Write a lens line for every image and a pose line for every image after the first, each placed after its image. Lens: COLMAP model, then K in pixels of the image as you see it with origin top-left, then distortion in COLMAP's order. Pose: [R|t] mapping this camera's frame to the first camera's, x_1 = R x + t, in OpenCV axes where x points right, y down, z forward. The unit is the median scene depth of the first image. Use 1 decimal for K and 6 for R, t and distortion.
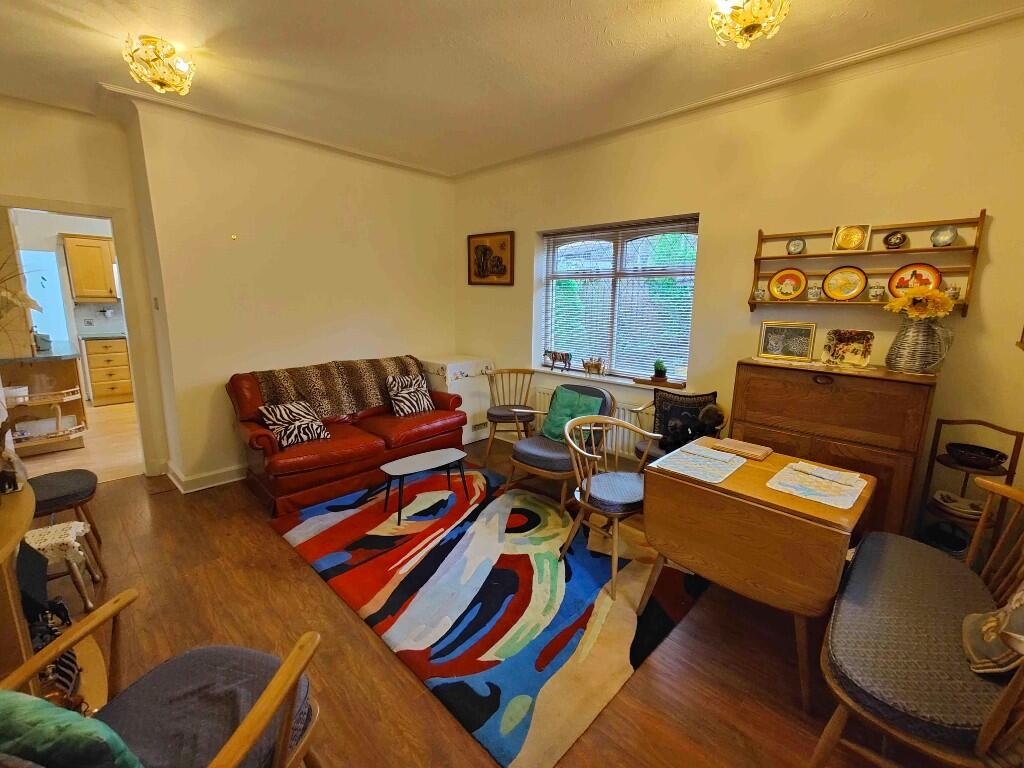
lens RADIAL K [[449.7, 0, 512.1], [0, 449.7, 377.0], [0, 0, 1]] dist [0.003046, -0.000171]
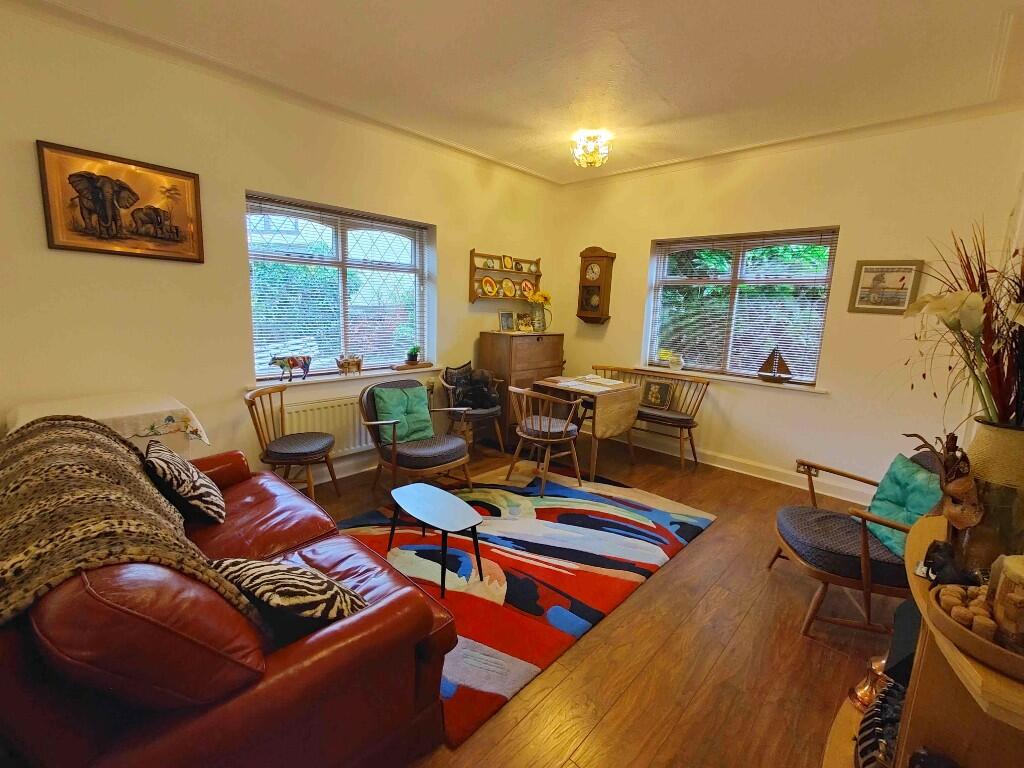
lens RADIAL K [[449.7, 0, 512.1], [0, 449.7, 377.0], [0, 0, 1]] dist [0.003046, -0.000171]
pose [[-0.012111, -0.170871, 0.985219, -0.888100], [0.144317, 0.974676, 0.170817, -0.130696], [-0.989457, 0.144253, 0.012855, 0.816636]]
